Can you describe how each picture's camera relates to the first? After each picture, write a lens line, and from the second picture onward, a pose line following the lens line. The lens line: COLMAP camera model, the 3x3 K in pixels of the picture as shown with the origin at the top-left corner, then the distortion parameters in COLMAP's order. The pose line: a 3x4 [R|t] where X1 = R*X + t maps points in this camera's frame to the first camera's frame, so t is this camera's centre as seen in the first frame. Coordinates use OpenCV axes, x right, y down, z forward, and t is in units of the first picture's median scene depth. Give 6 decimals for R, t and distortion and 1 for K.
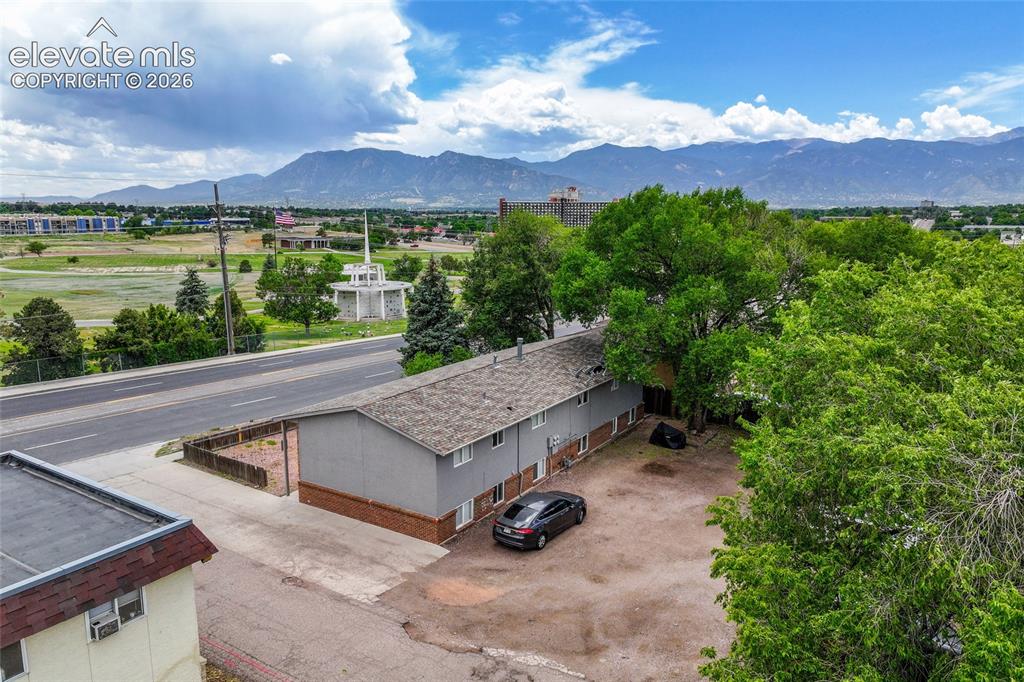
lens RADIAL K [[719.7, 0, 514.4], [0, 719.7, 340.7], [0, 0, 1]] dist [-0.006991, 0.021954]
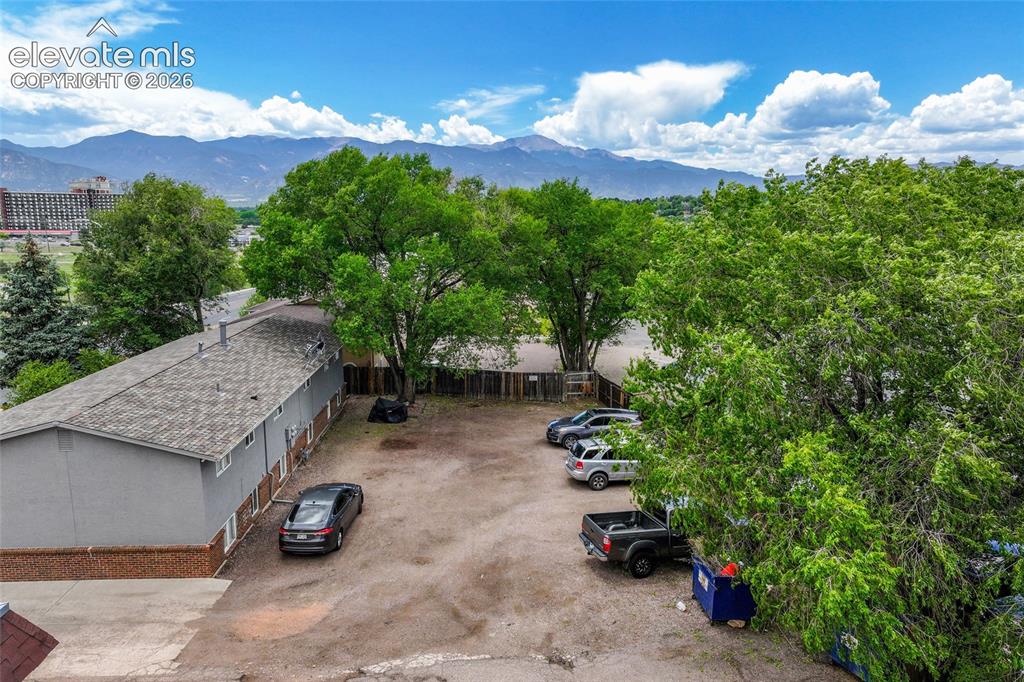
lens RADIAL K [[719.7, 0, 514.4], [0, 719.7, 340.7], [0, 0, 1]] dist [-0.006991, 0.021954]
pose [[0.823845, -0.100524, 0.557830, -0.027899], [0.097487, 0.994612, 0.035258, 0.003623], [-0.558369, 0.025335, 0.829206, 0.018229]]
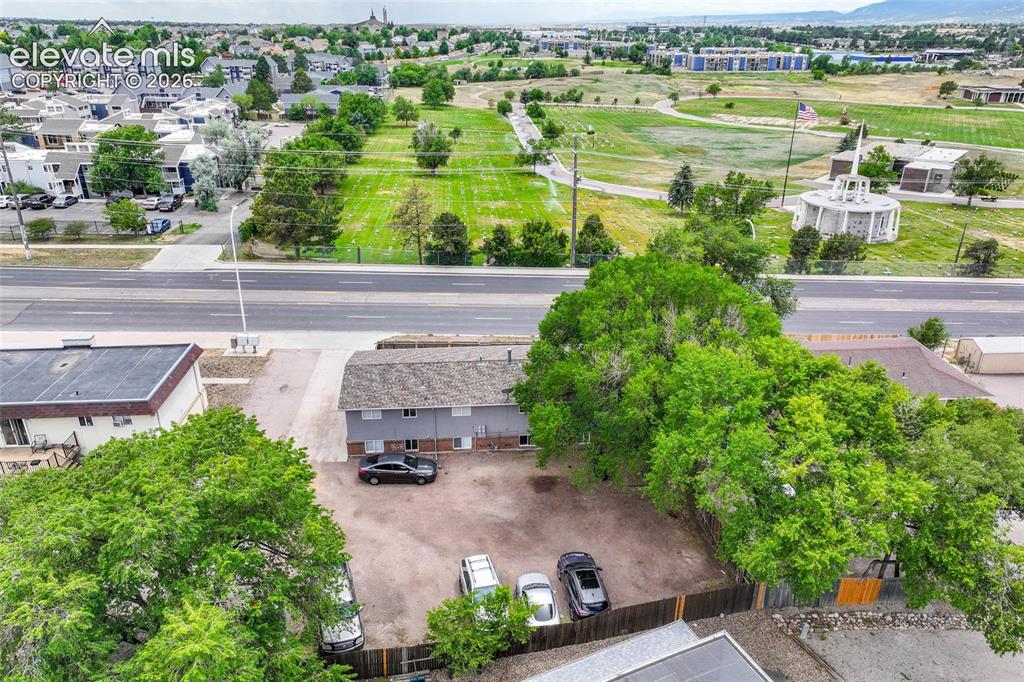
lens RADIAL K [[721.1, 0, 513.3], [0, 721.1, 347.1], [0, 0, 1]] dist [-0.003264, 0.021624]
pose [[0.593819, 0.326946, -0.735177, 0.151987], [-0.139129, 0.941679, 0.306404, -0.063612], [0.792478, -0.079664, 0.604675, 0.030942]]
